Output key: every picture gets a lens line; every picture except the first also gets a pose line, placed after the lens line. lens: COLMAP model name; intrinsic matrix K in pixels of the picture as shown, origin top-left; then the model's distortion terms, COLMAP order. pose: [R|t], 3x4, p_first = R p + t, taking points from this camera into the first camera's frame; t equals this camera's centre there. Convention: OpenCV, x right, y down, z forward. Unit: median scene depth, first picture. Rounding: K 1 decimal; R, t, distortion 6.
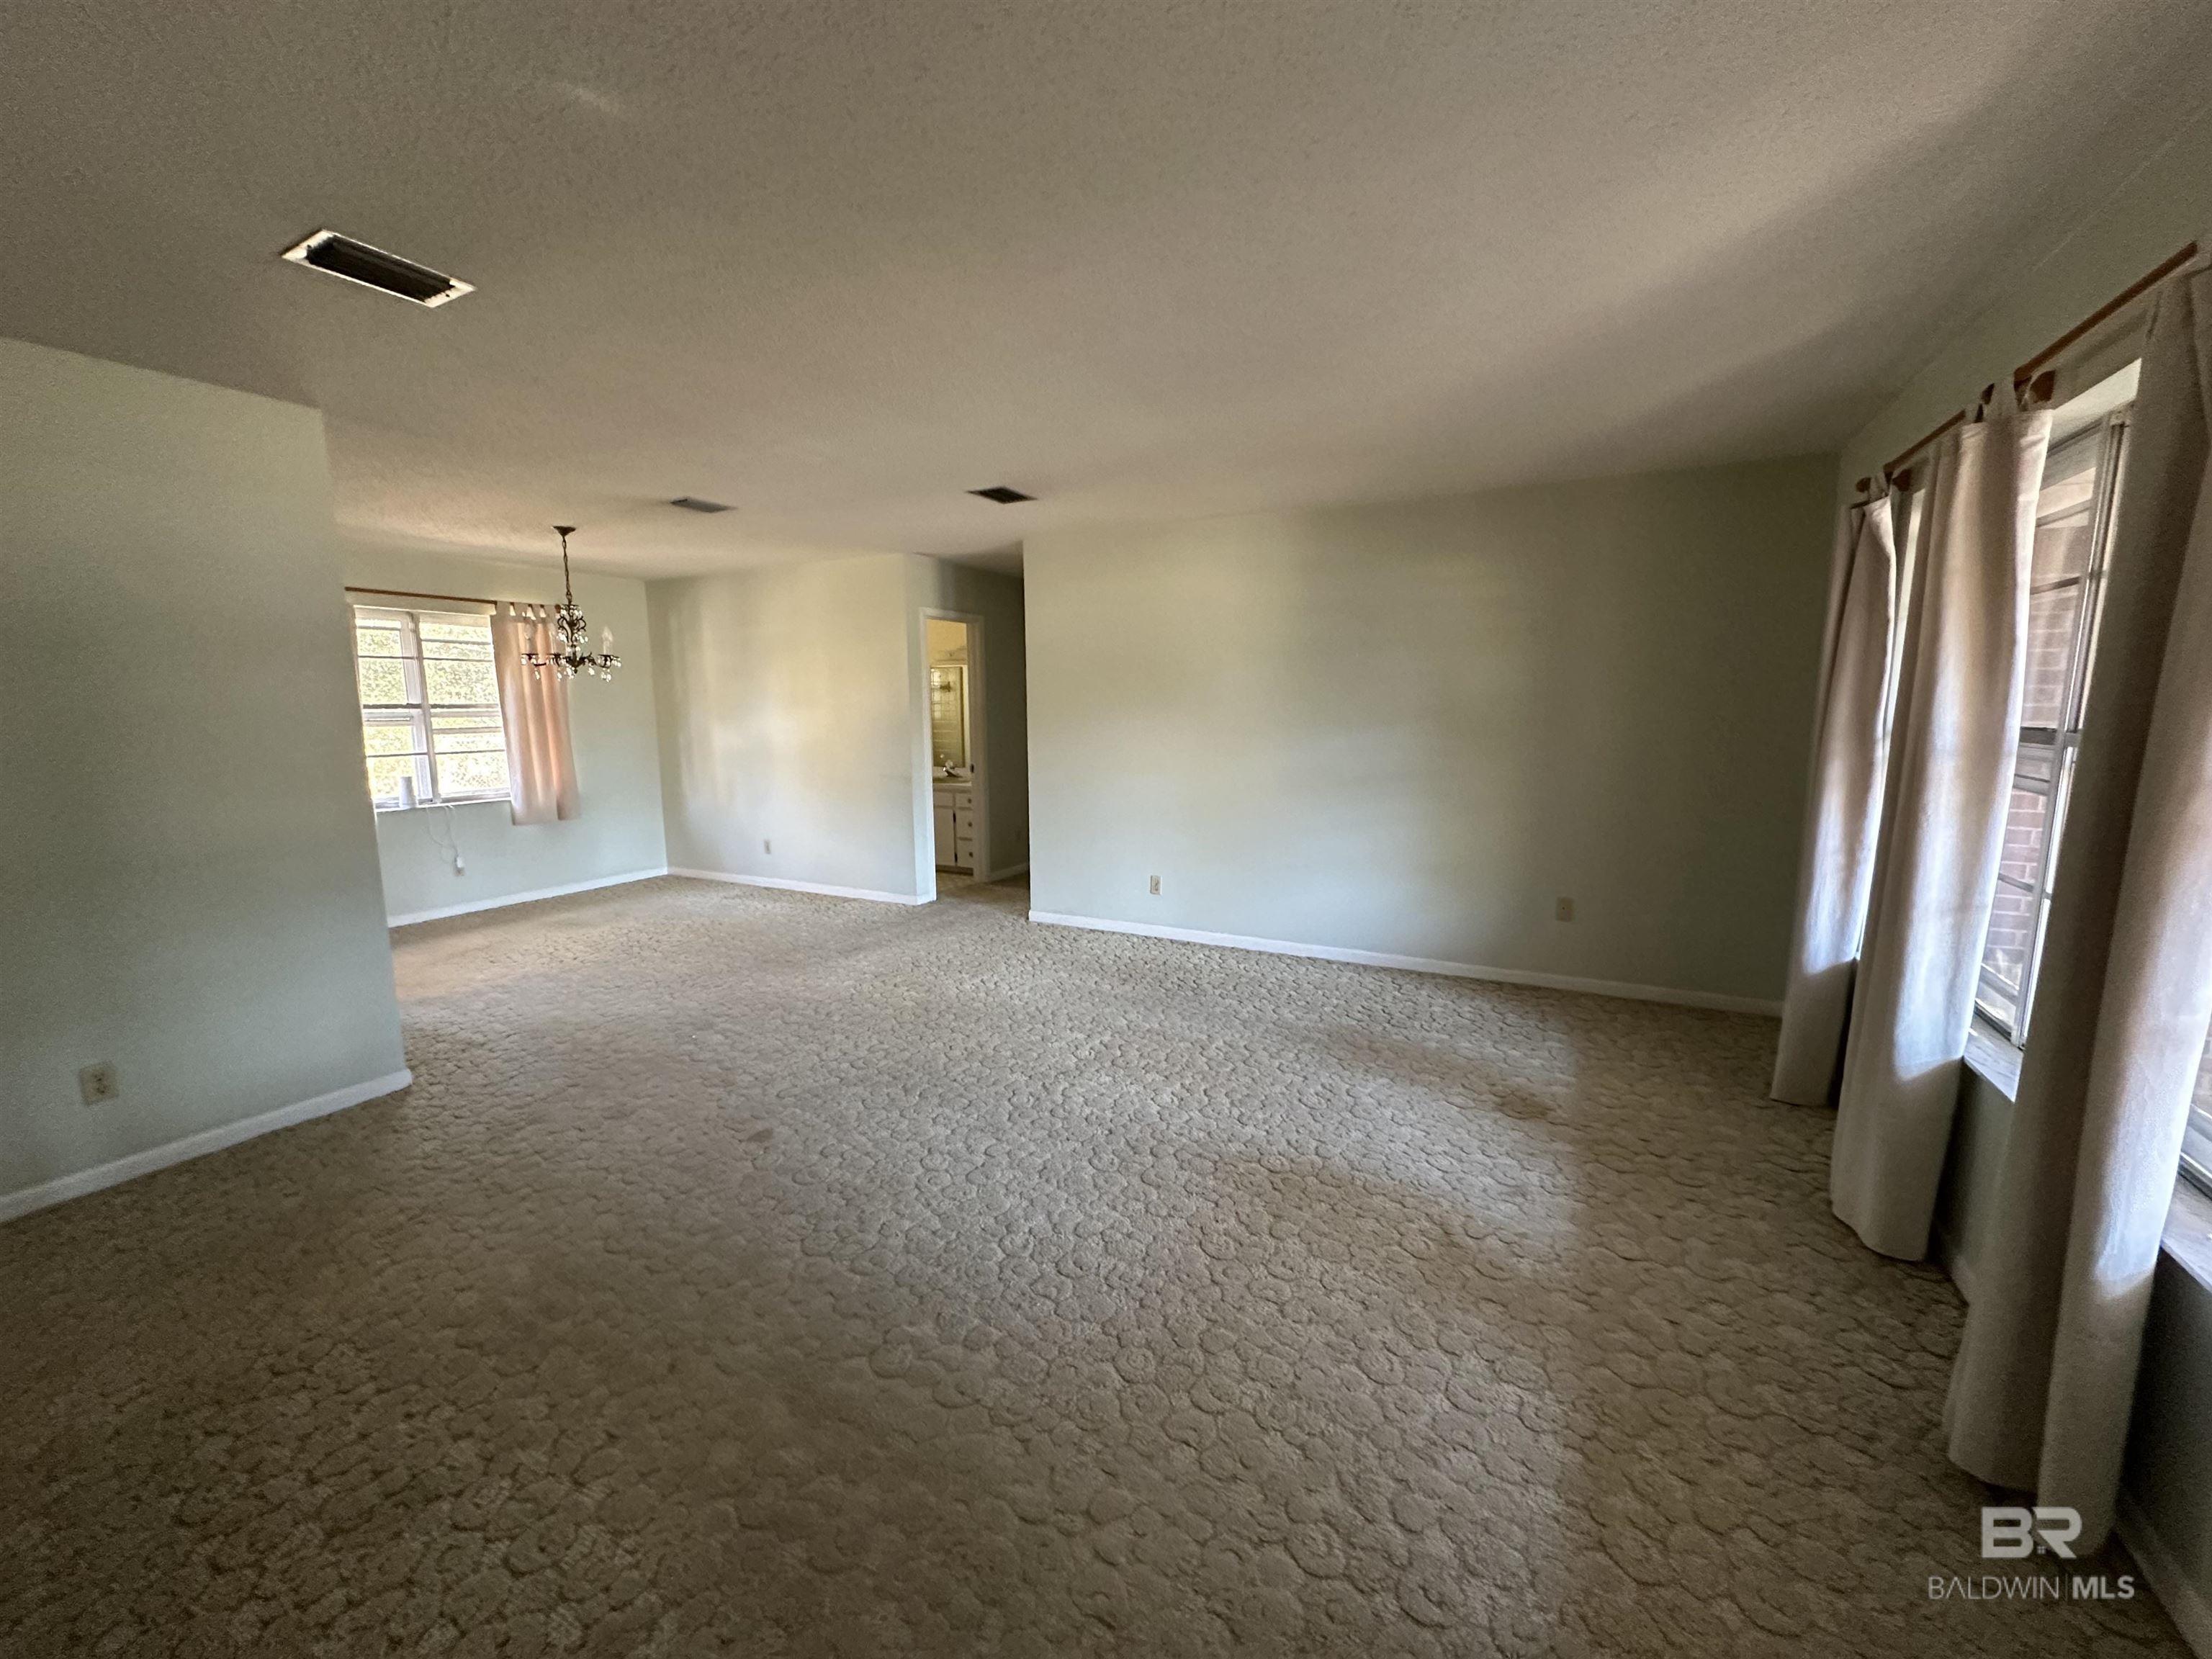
lens RADIAL K [[883.1, 0, 1104.0], [0, 883.1, 827.0], [0, 0, 1]] dist [-0.000913, 0.000570]
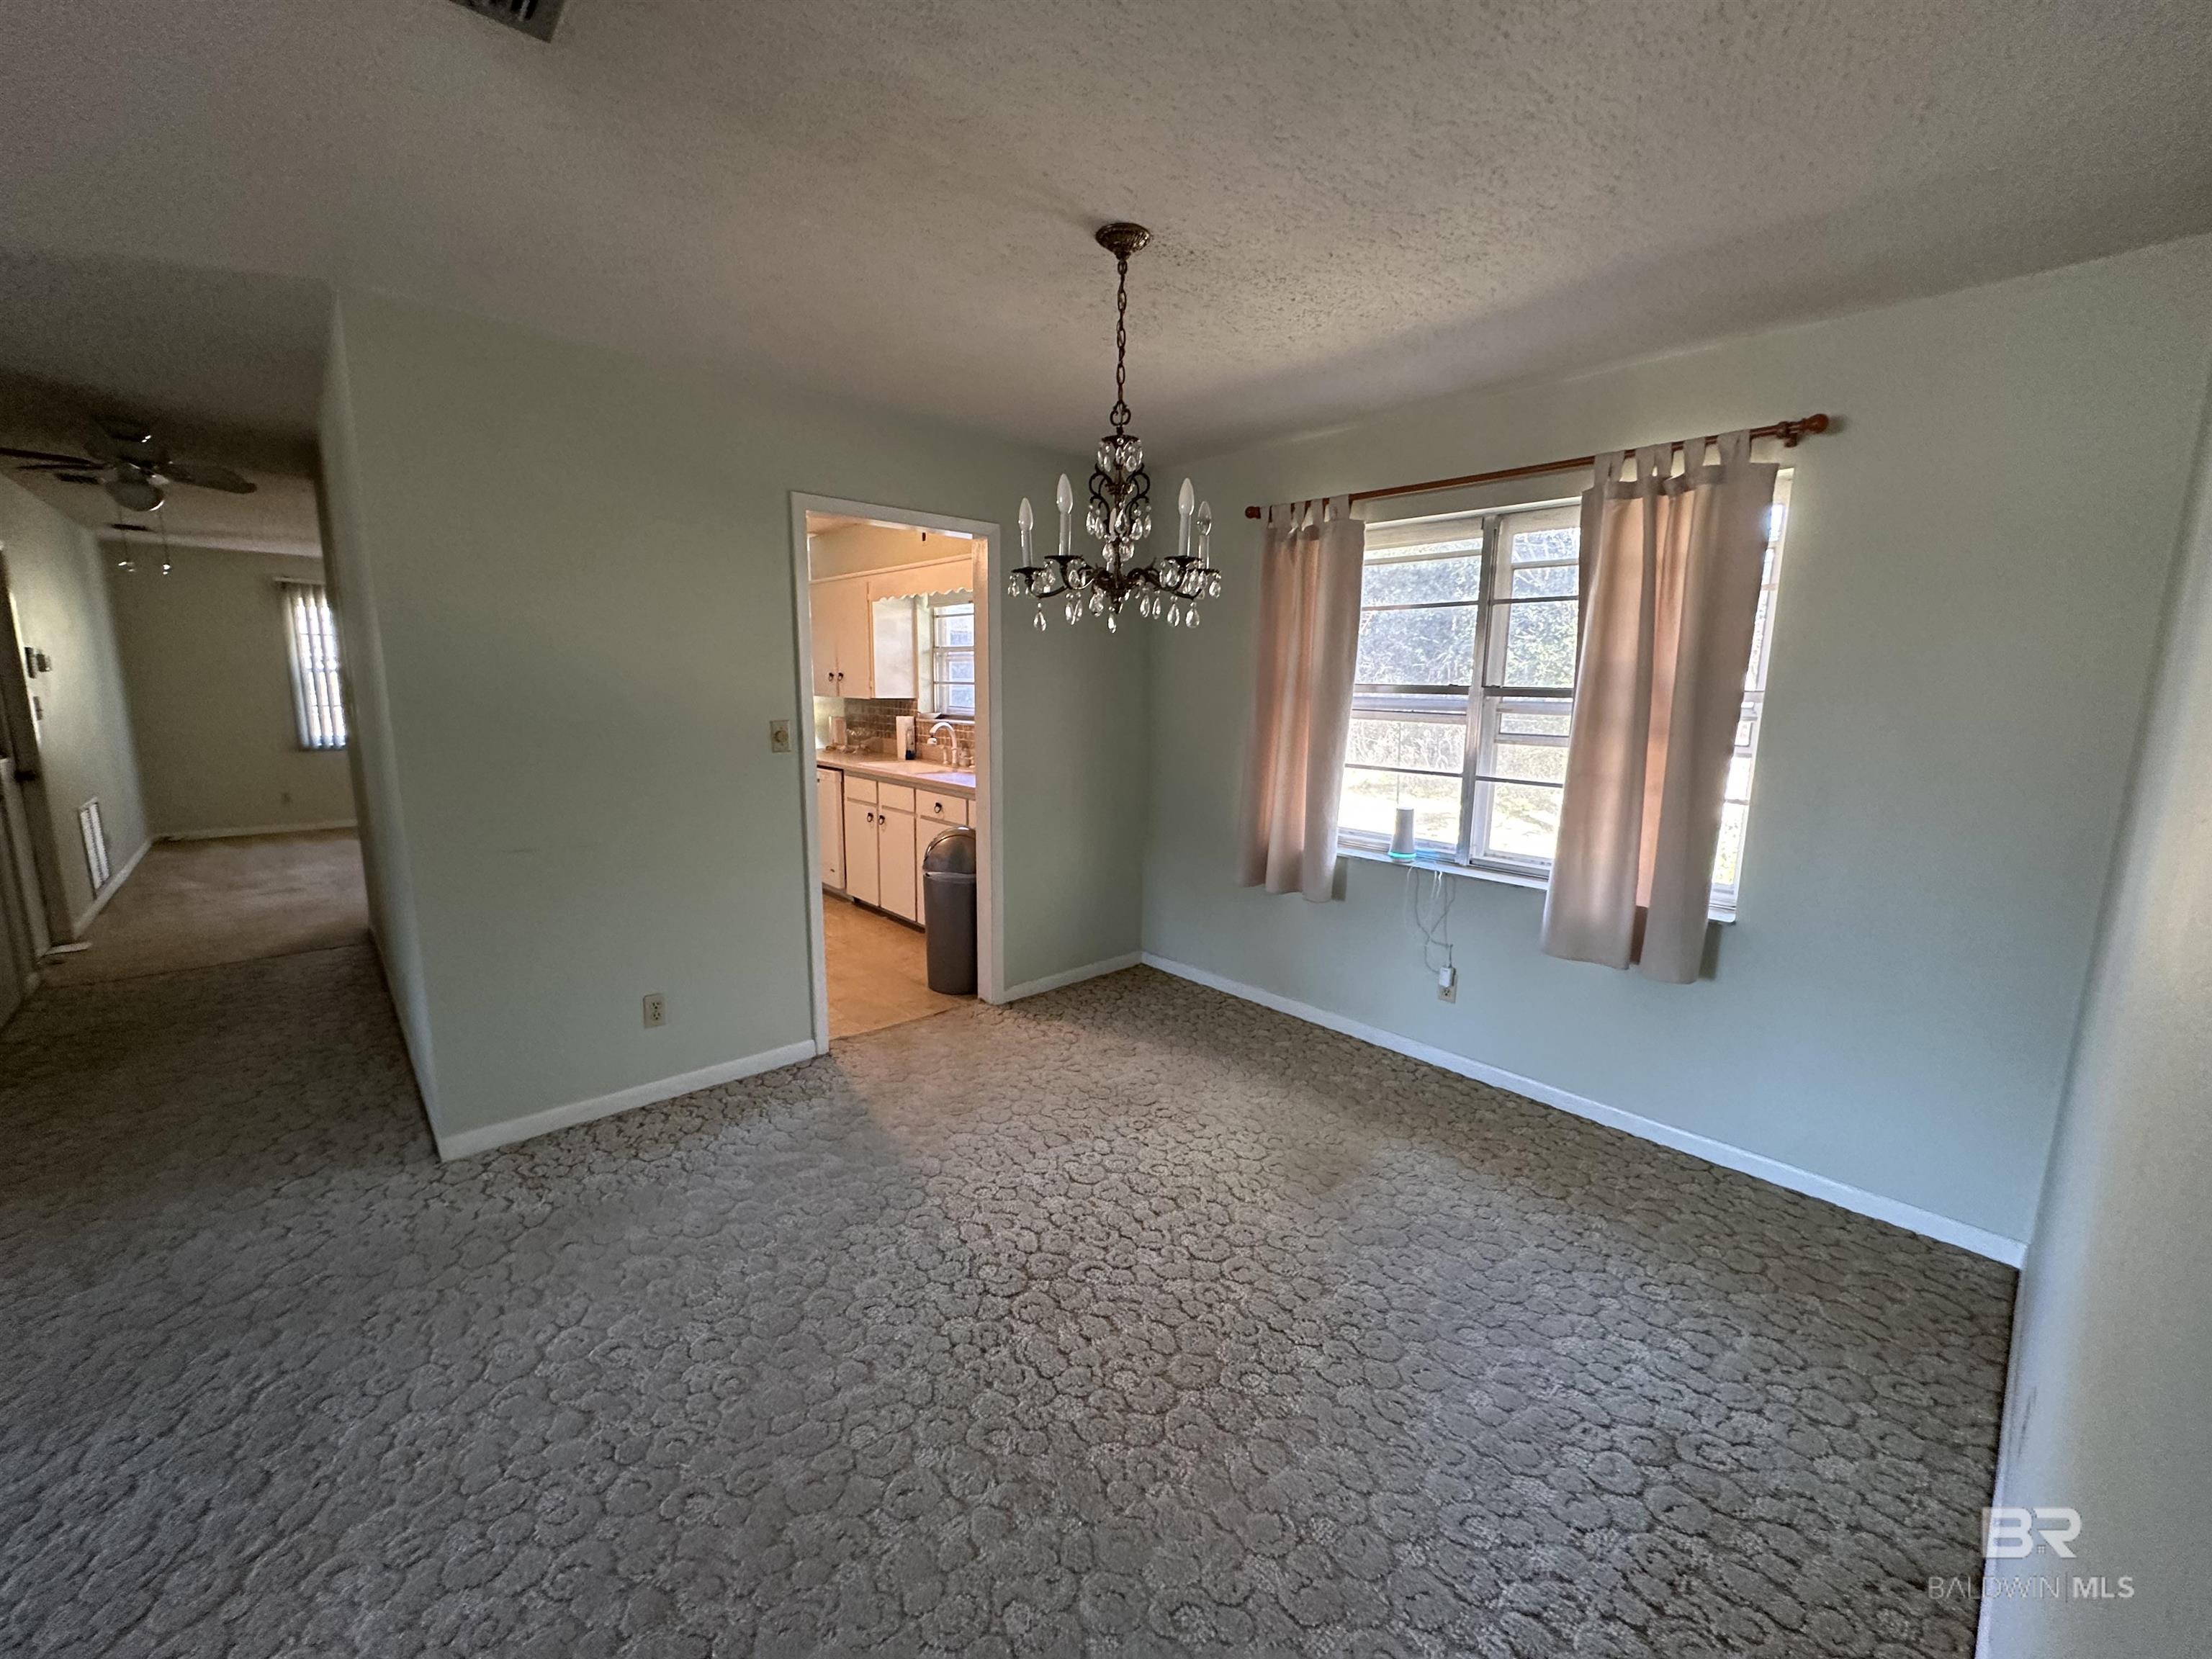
lens RADIAL K [[883.1, 0, 1110.7], [0, 883.1, 823.5], [0, 0, 1]] dist [-0.000913, 0.000570]
pose [[-0.340490, 0.154846, -0.927410, -0.205309], [-0.138466, 0.967334, 0.212349, -0.171831], [0.929997, 0.200717, -0.307926, 1.181810]]
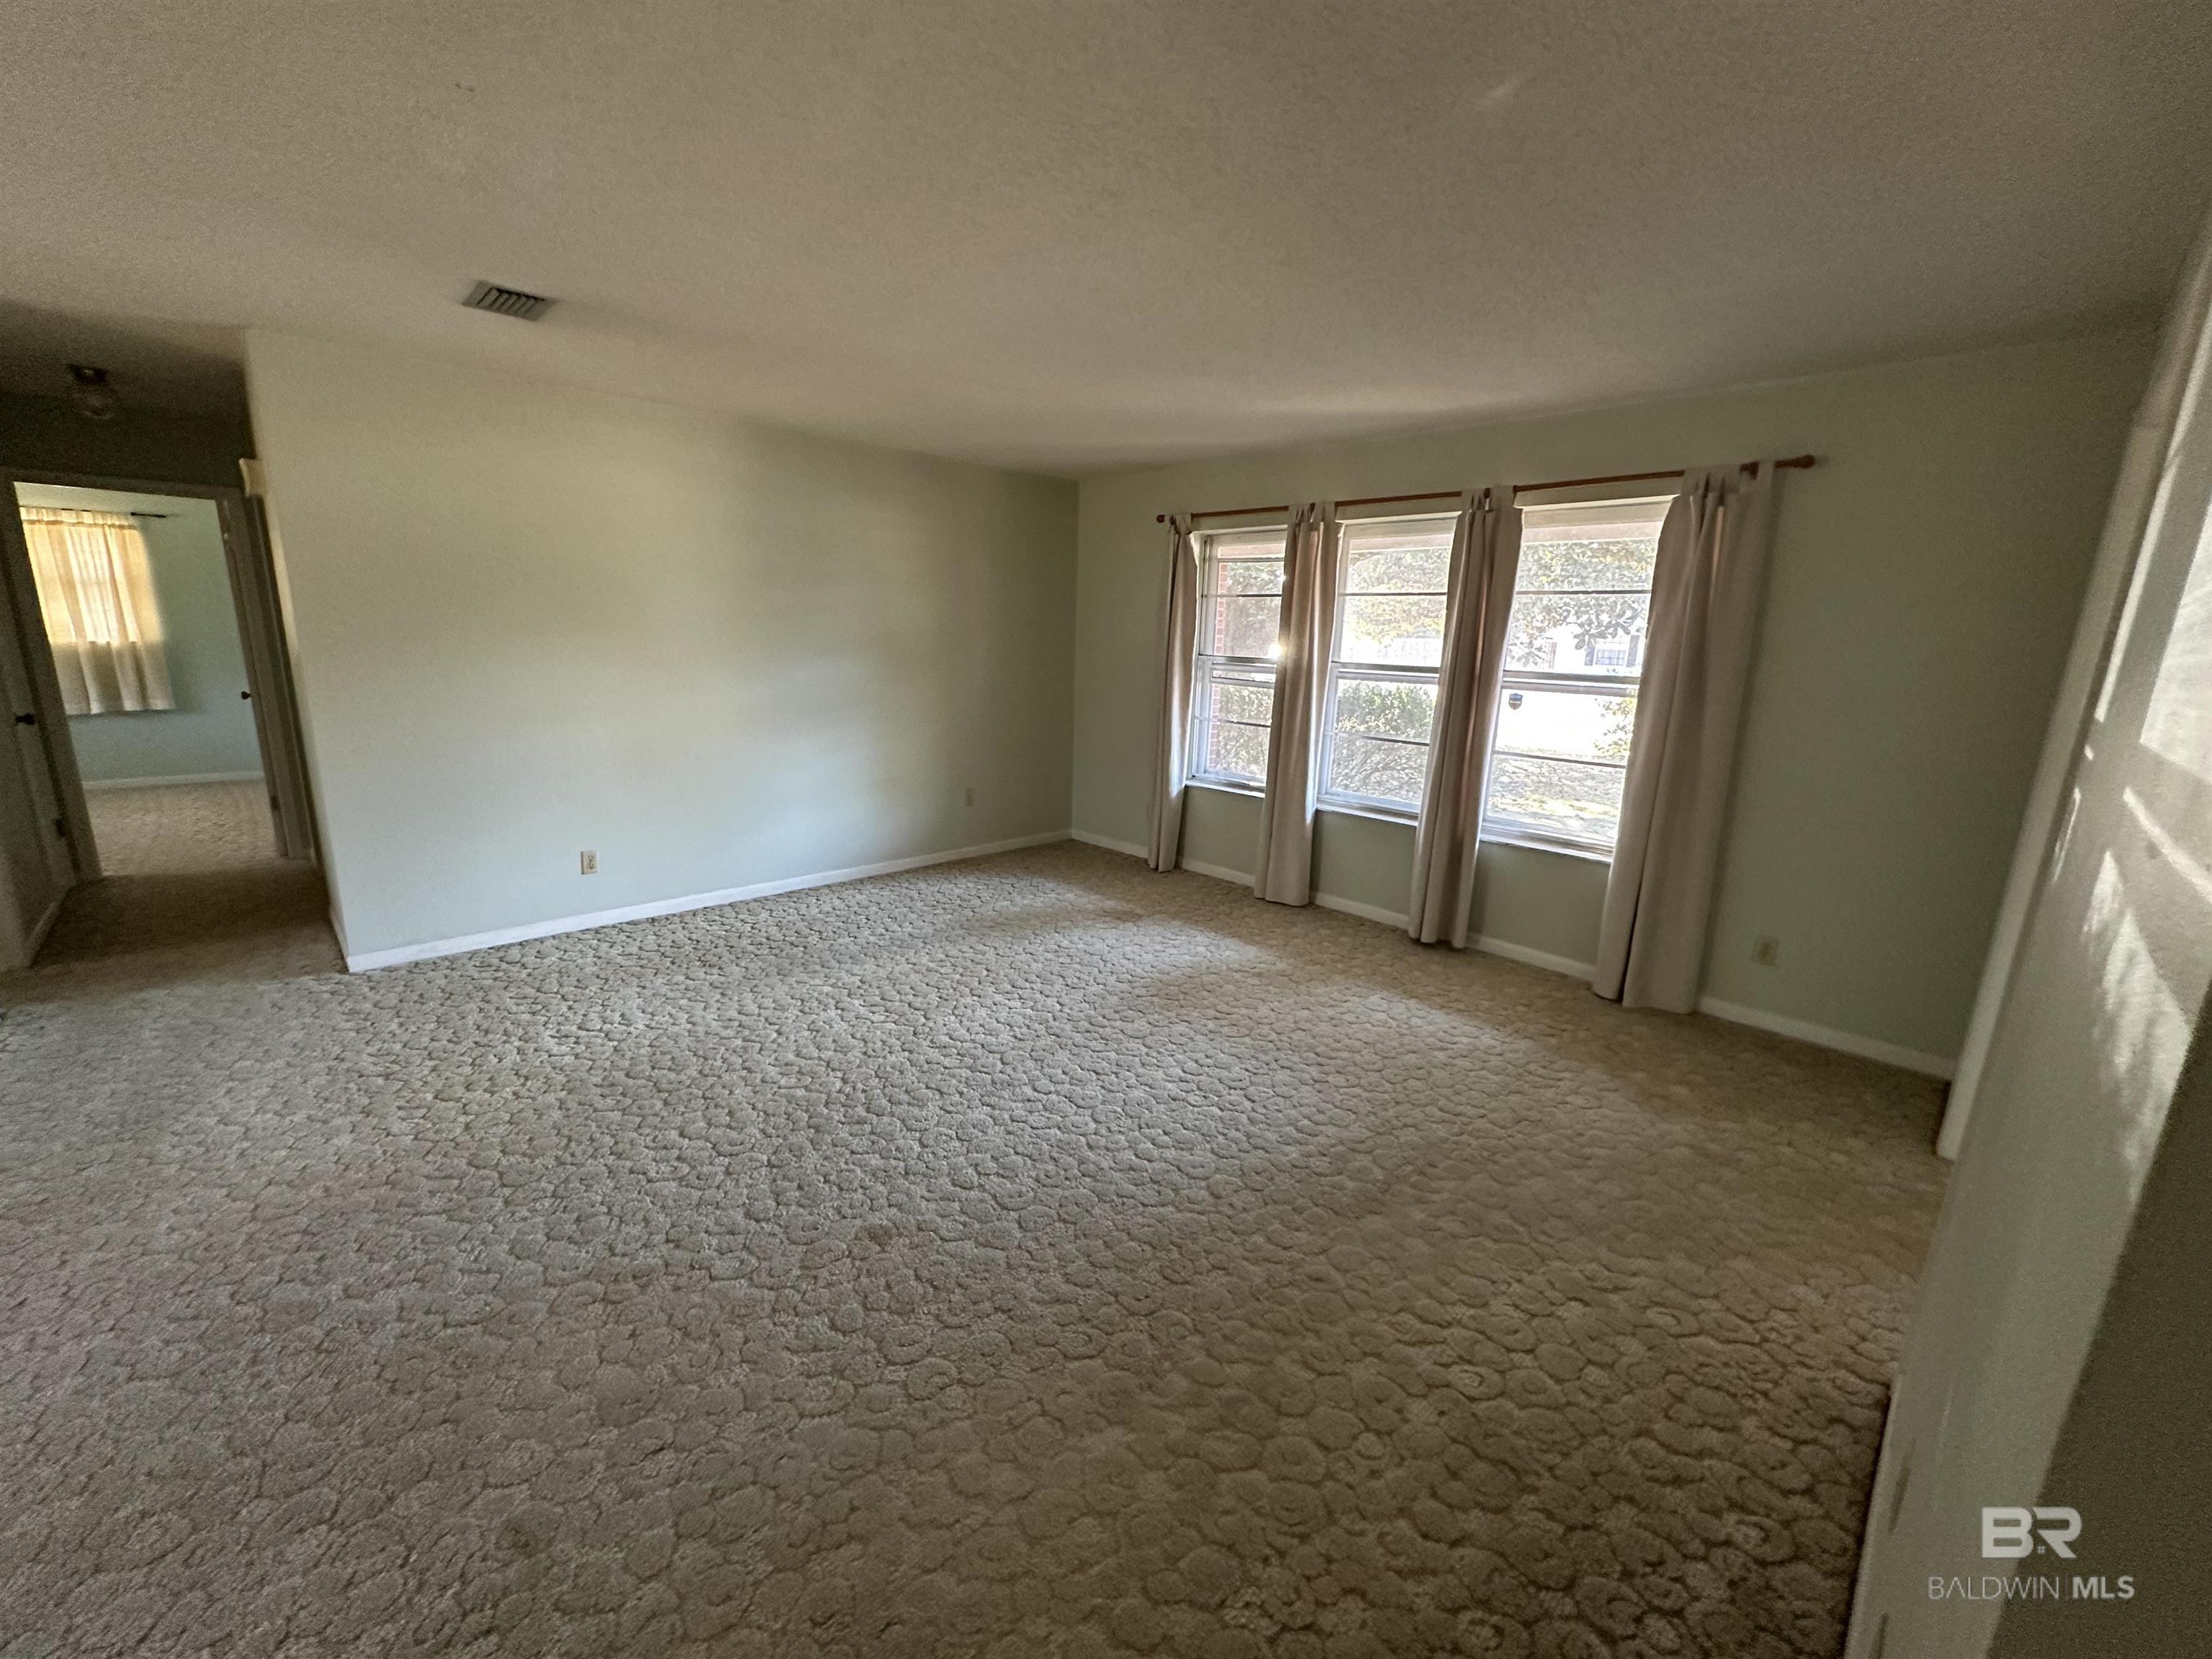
lens RADIAL K [[883.1, 0, 1102.4], [0, 883.1, 829.3], [0, 0, 1]] dist [-0.000913, 0.000570]
pose [[0.309775, -0.192540, 0.931111, -0.567341], [0.102441, 0.980340, 0.168638, -0.052857], [-0.945275, 0.043144, 0.323409, 0.338545]]
